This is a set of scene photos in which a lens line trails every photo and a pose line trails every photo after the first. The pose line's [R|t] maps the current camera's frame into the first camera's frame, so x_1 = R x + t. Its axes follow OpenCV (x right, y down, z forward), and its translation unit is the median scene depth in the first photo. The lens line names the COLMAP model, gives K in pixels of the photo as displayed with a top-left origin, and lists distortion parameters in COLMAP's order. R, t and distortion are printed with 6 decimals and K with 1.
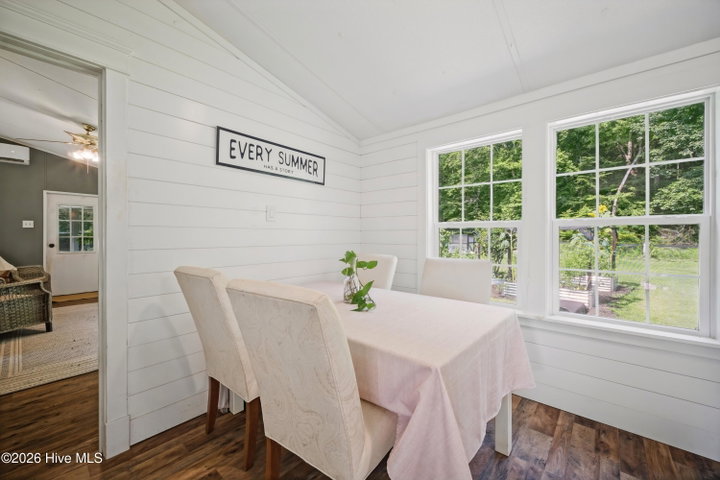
lens RADIAL K [[285.3, 0, 361.7], [0, 285.3, 230.3], [0, 0, 1]] dist [-0.000349, -0.000427]
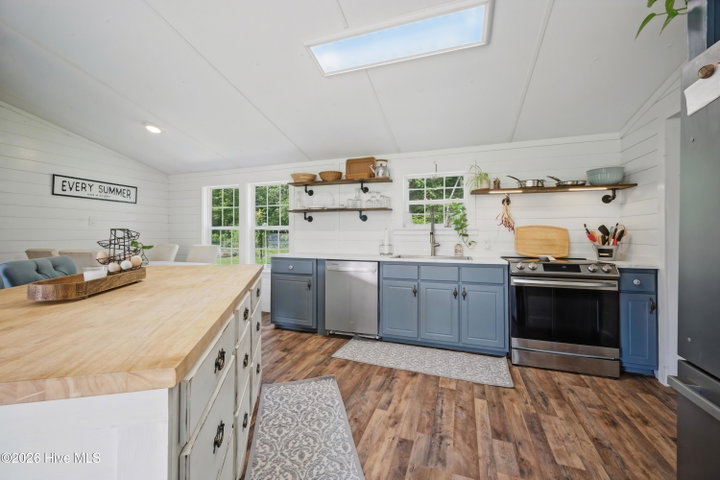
lens RADIAL K [[285.3, 0, 359.6], [0, 285.3, 235.3], [0, 0, 1]] dist [-0.000349, -0.000427]
pose [[0.934217, 0.001217, 0.356703, 0.574837], [-0.006770, 0.999875, 0.014320, -0.006848], [-0.356640, -0.015793, 0.934108, -1.195950]]
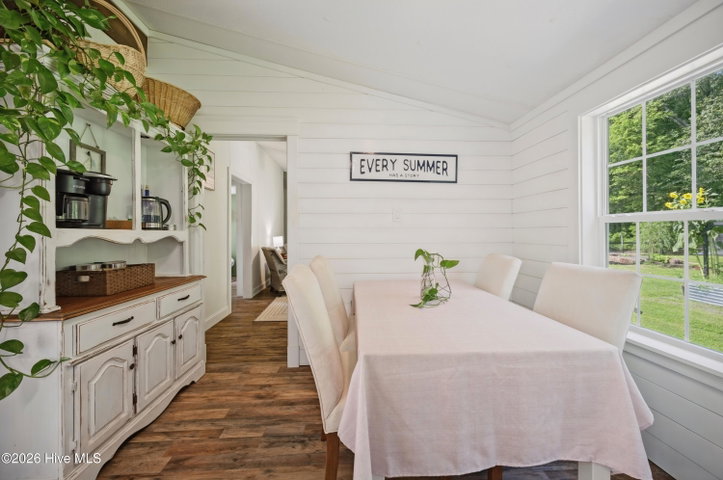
lens RADIAL K [[286.5, 0, 362.0], [0, 286.5, 227.0], [0, 0, 1]] dist [-0.000349, -0.000427]
pose [[0.695224, -0.018627, -0.718551, 0.405483], [0.012220, 0.999826, -0.014096, 0.004804], [0.718689, 0.001019, 0.695331, 0.089194]]
